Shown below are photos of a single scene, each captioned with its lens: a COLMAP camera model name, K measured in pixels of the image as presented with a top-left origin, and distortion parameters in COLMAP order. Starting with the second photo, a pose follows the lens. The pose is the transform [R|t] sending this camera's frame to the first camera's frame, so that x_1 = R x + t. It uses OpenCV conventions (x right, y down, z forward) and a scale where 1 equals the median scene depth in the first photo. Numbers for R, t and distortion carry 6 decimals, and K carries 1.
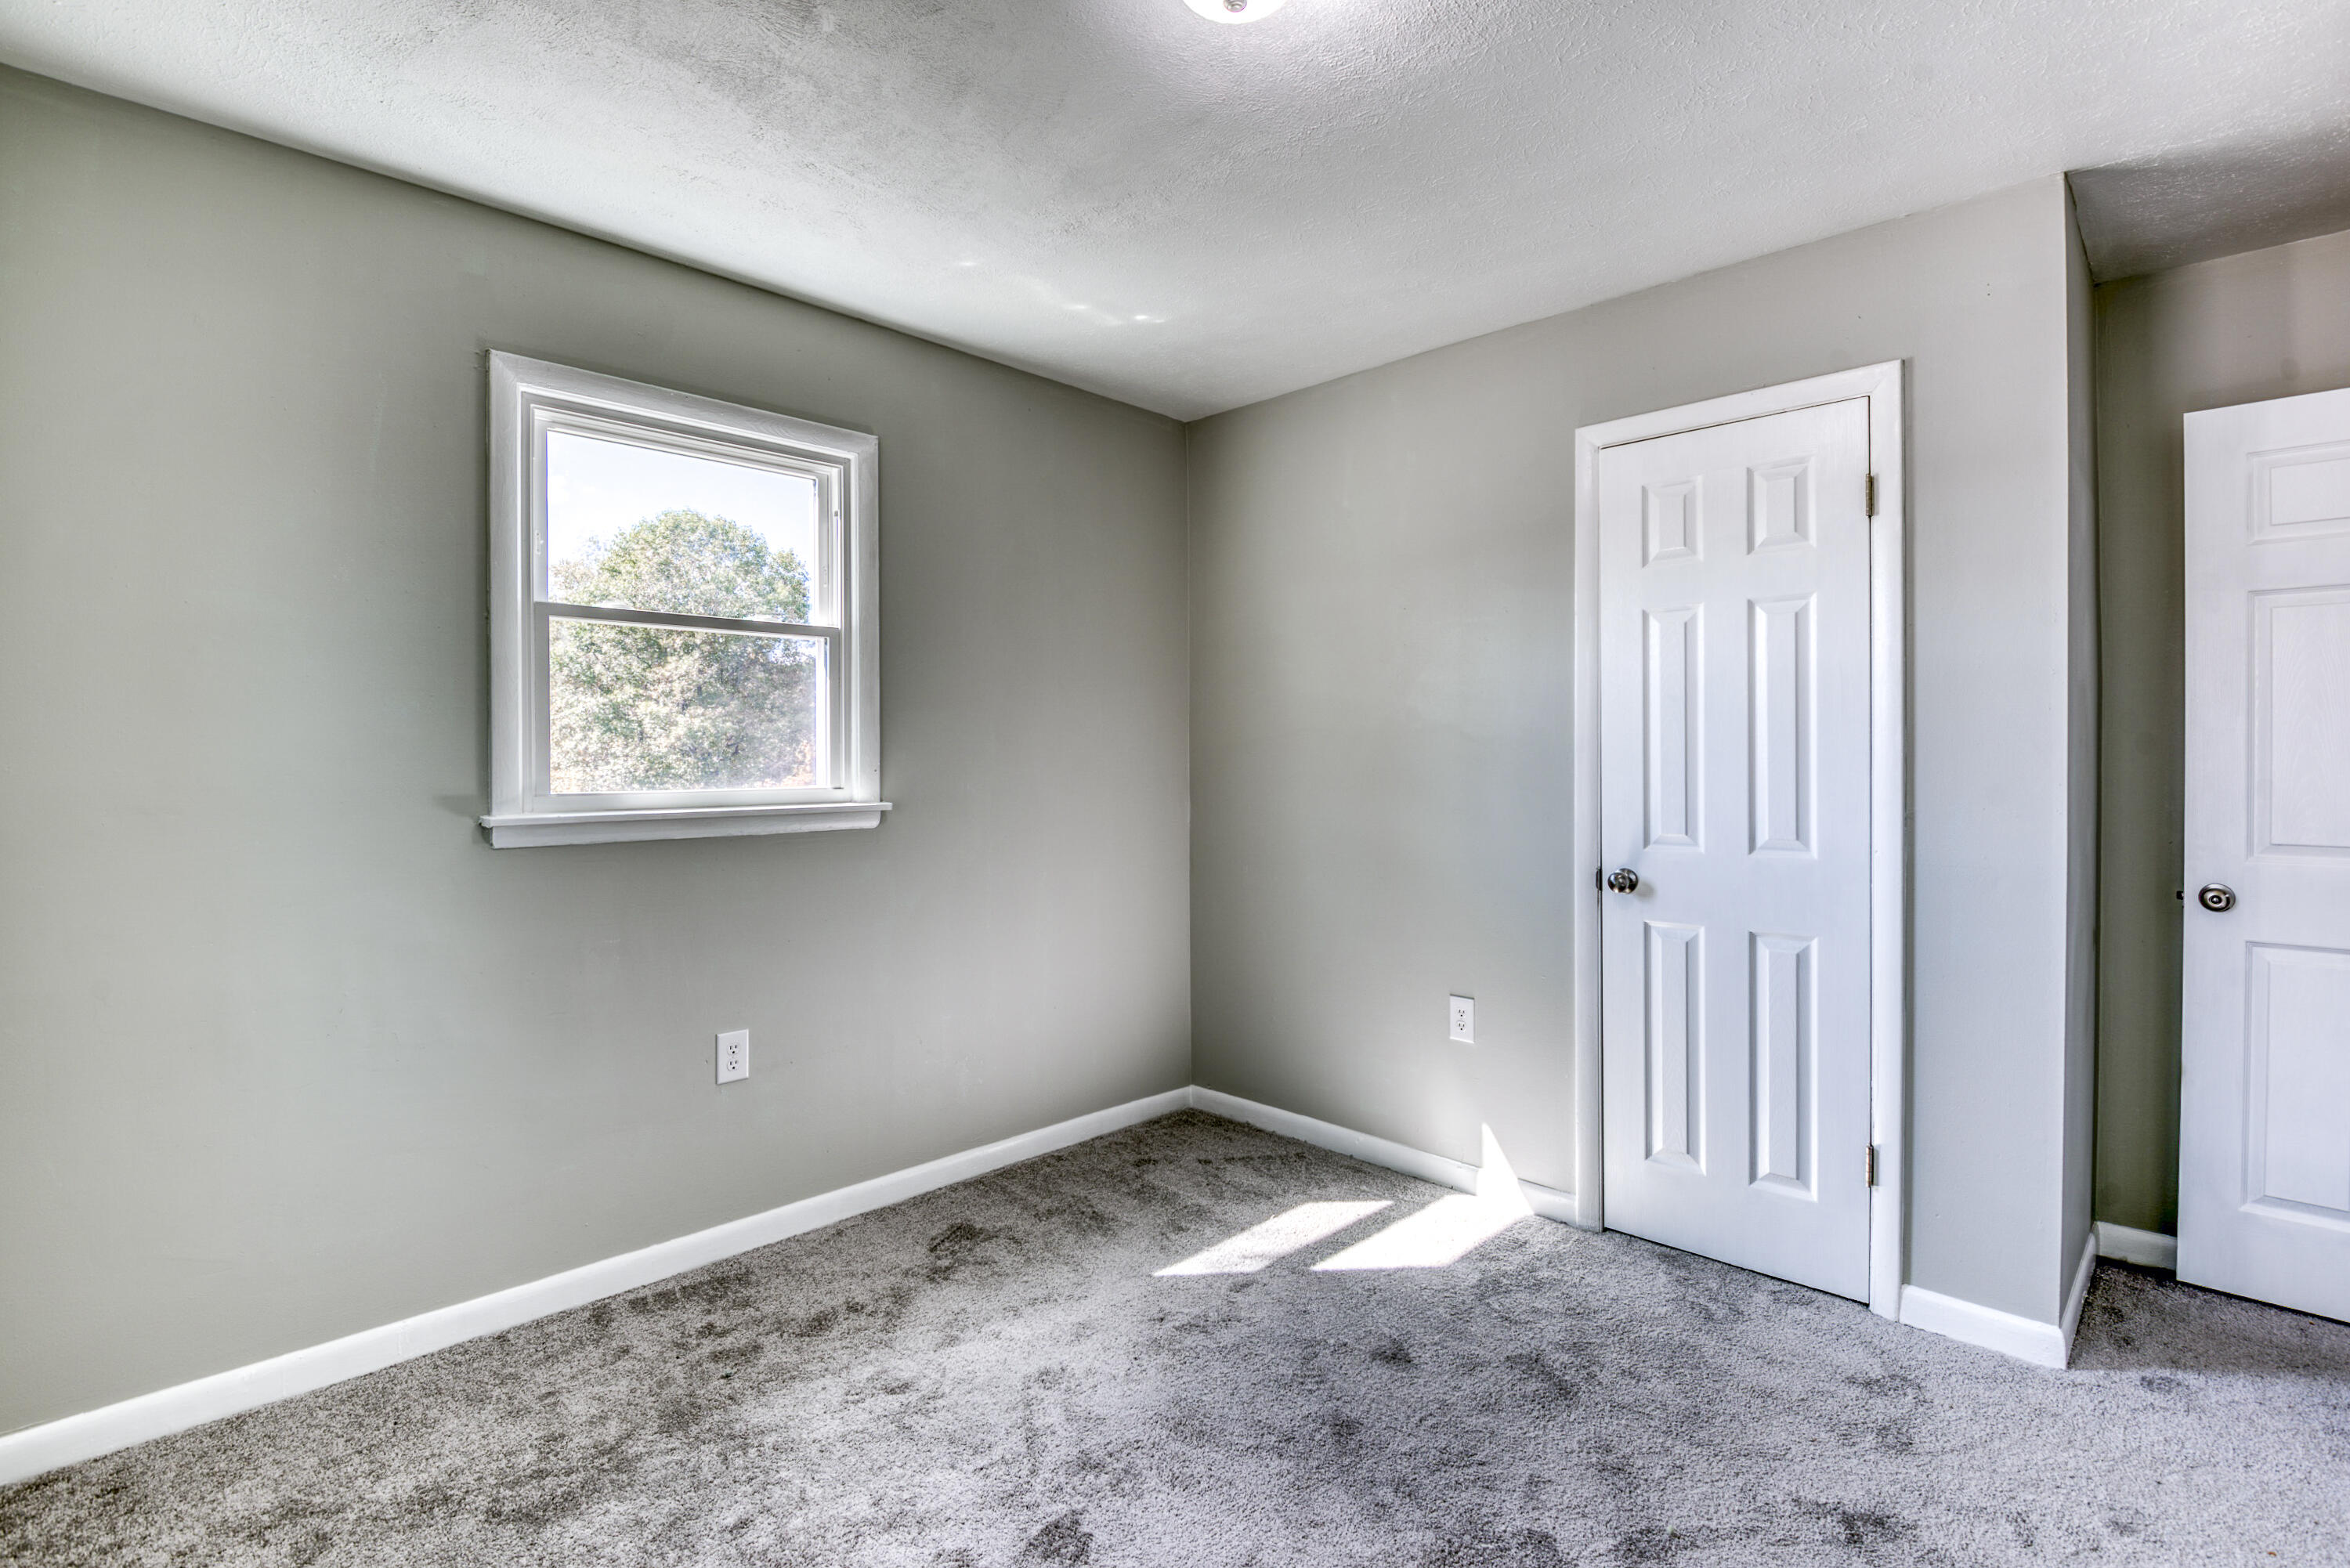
lens RADIAL K [[1111.5, 0, 1173.3], [0, 1111.5, 768.1], [0, 0, 1]] dist [0.000003, -0.014452]
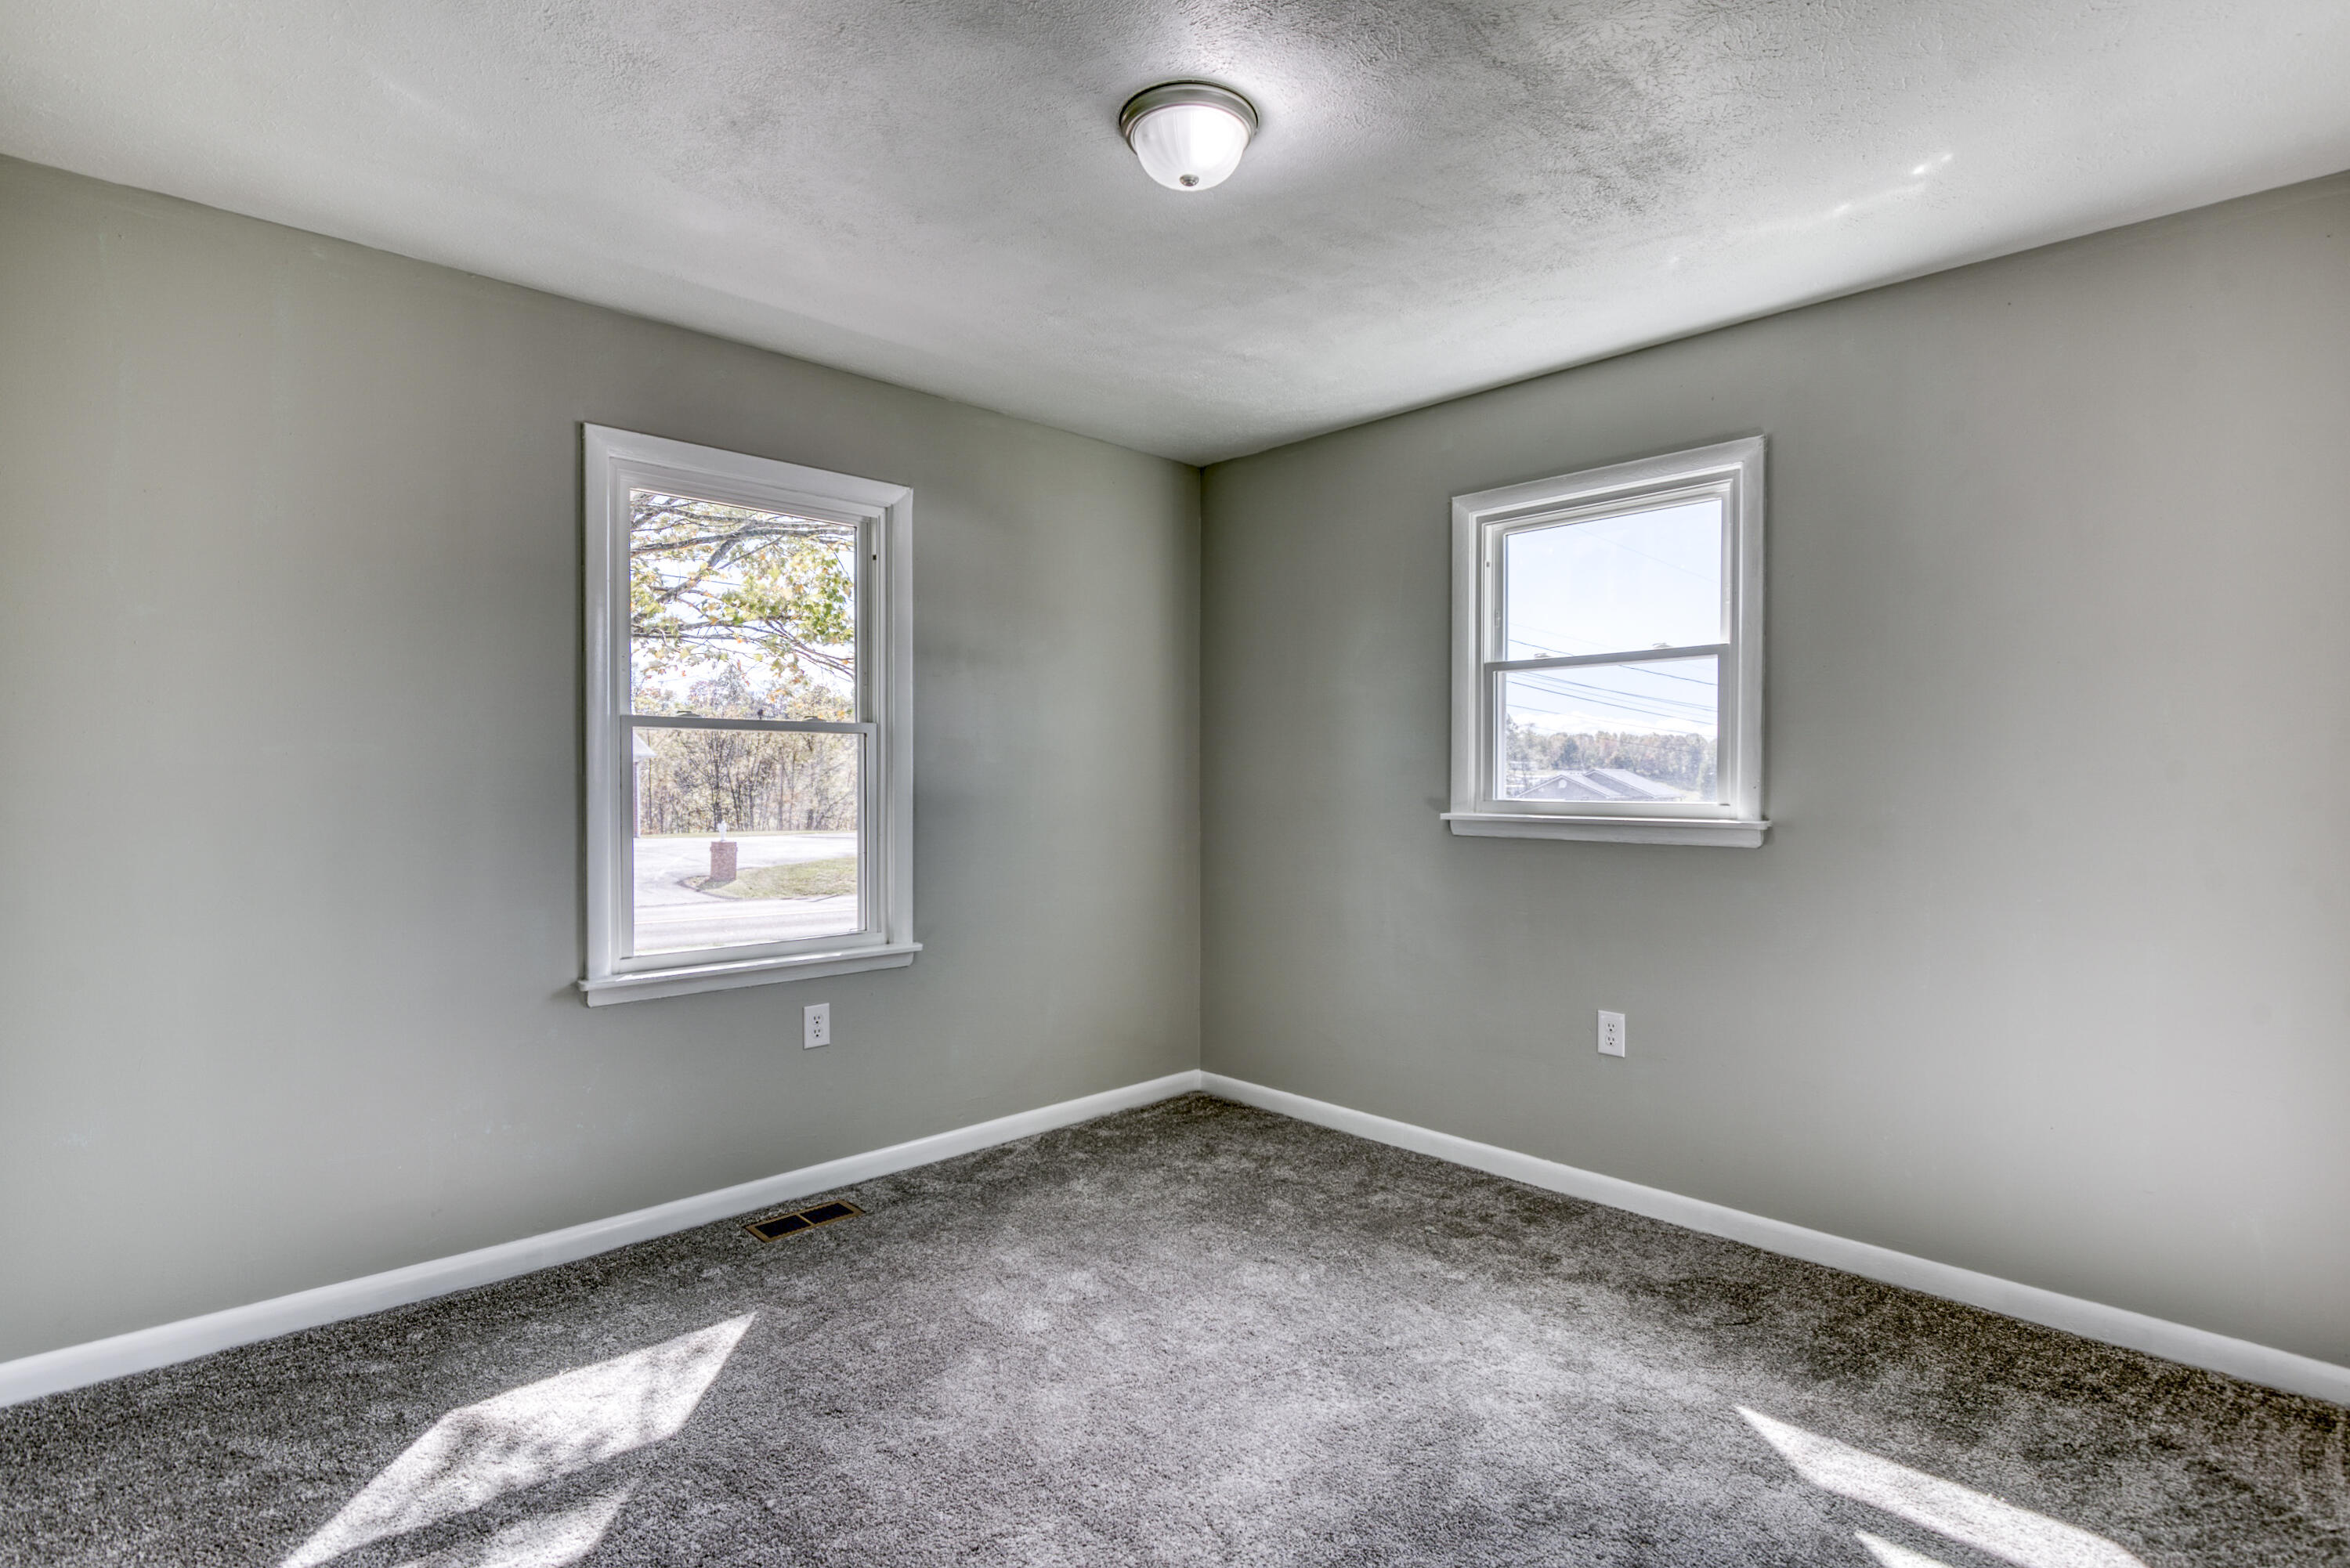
lens RADIAL K [[1139.1, 0, 1186.6], [0, 1139.1, 784.4], [0, 0, 1]] dist [0.001128, -0.016241]
pose [[-0.028294, 0.010633, -0.999543, 0.791076], [-0.006657, 0.999919, 0.010825, -0.008214], [0.999577, 0.006960, -0.028221, 0.591891]]
